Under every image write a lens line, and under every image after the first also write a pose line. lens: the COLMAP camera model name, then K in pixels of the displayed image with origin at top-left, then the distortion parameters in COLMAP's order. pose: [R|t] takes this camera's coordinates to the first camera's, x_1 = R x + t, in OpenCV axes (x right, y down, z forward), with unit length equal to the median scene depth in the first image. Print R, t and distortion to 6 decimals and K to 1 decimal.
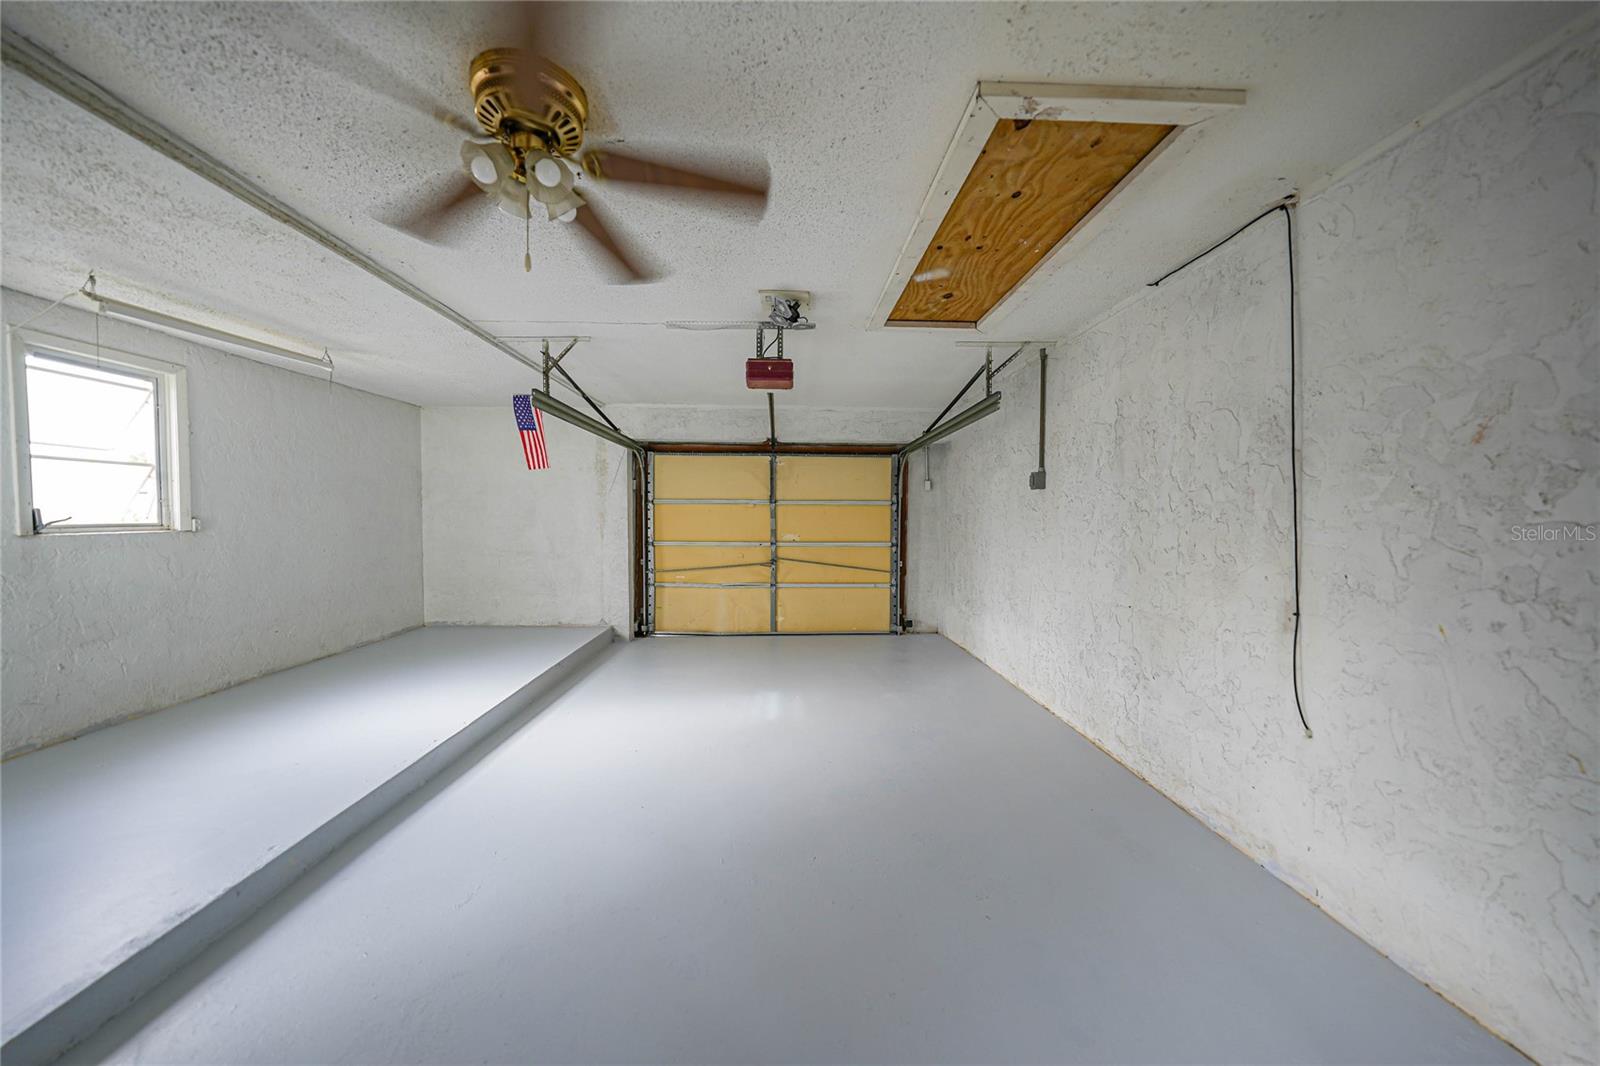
lens RADIAL K [[567.7, 0, 809.6], [0, 567.7, 530.8], [0, 0, 1]] dist [-0.024061, 0.006388]
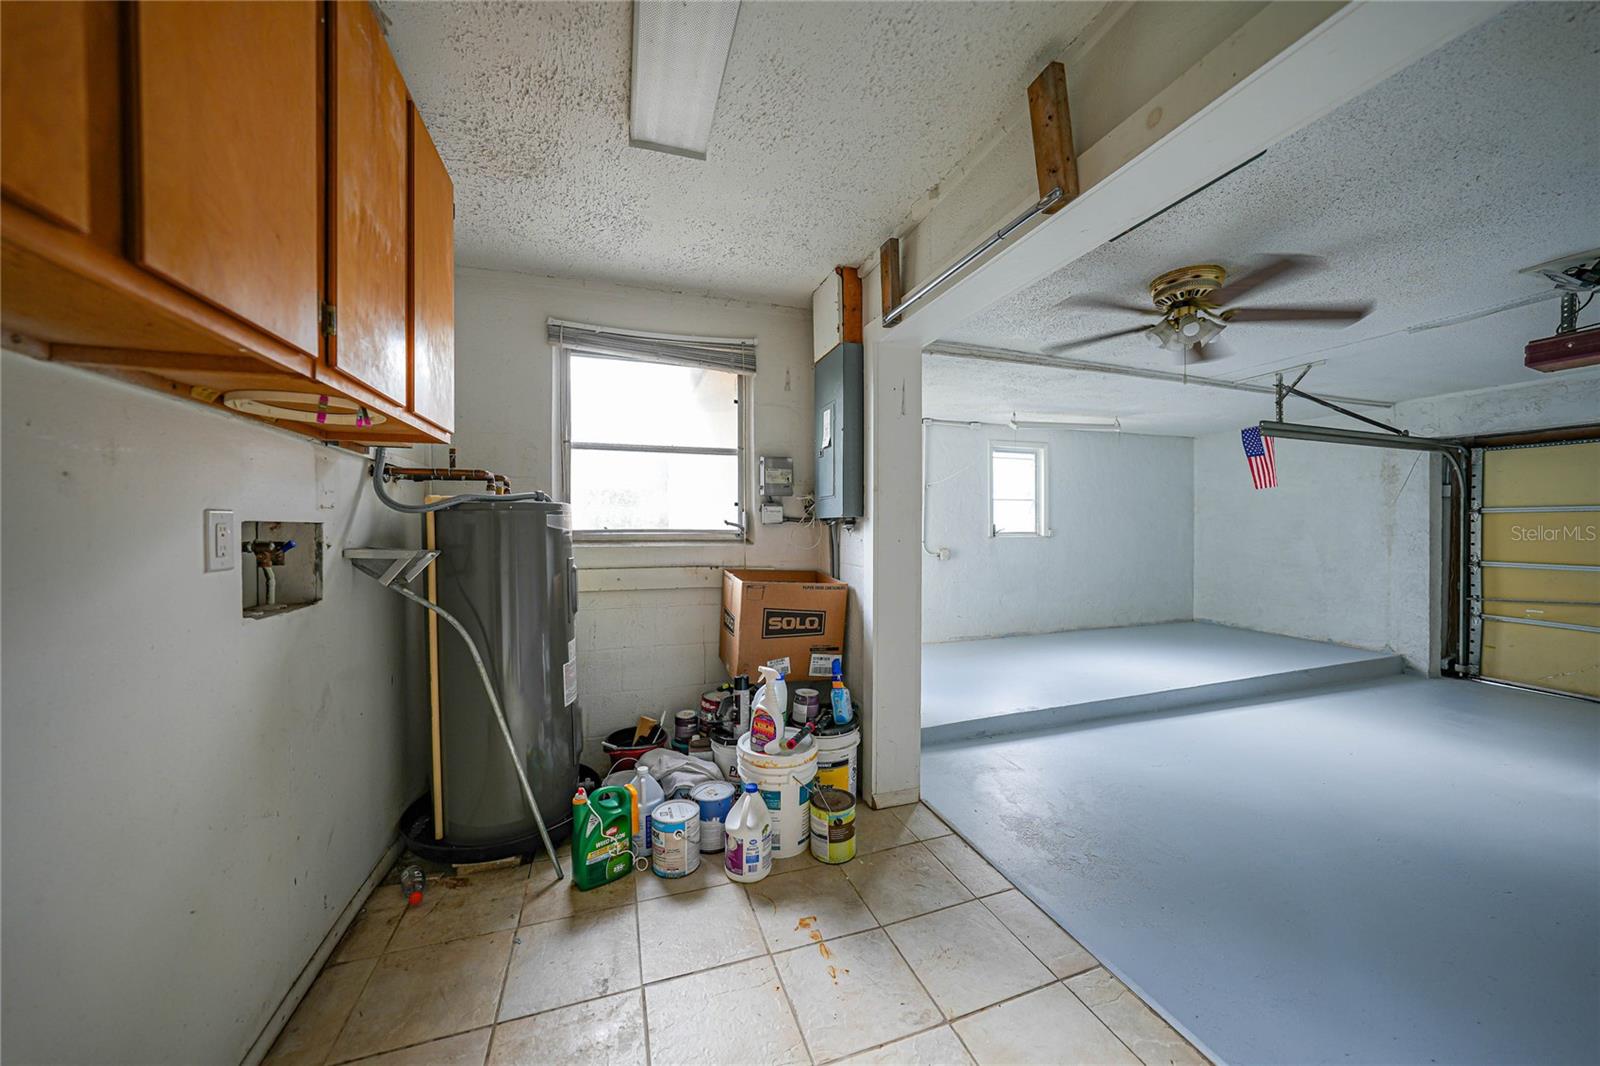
lens RADIAL K [[567.7, 0, 809.6], [0, 567.7, 530.8], [0, 0, 1]] dist [-0.024061, 0.006388]
pose [[0.314591, 0.005101, -0.949214, 0.215557], [-0.026950, 0.999630, -0.003560, 0.005791], [0.948845, 0.026701, 0.314612, -0.172285]]
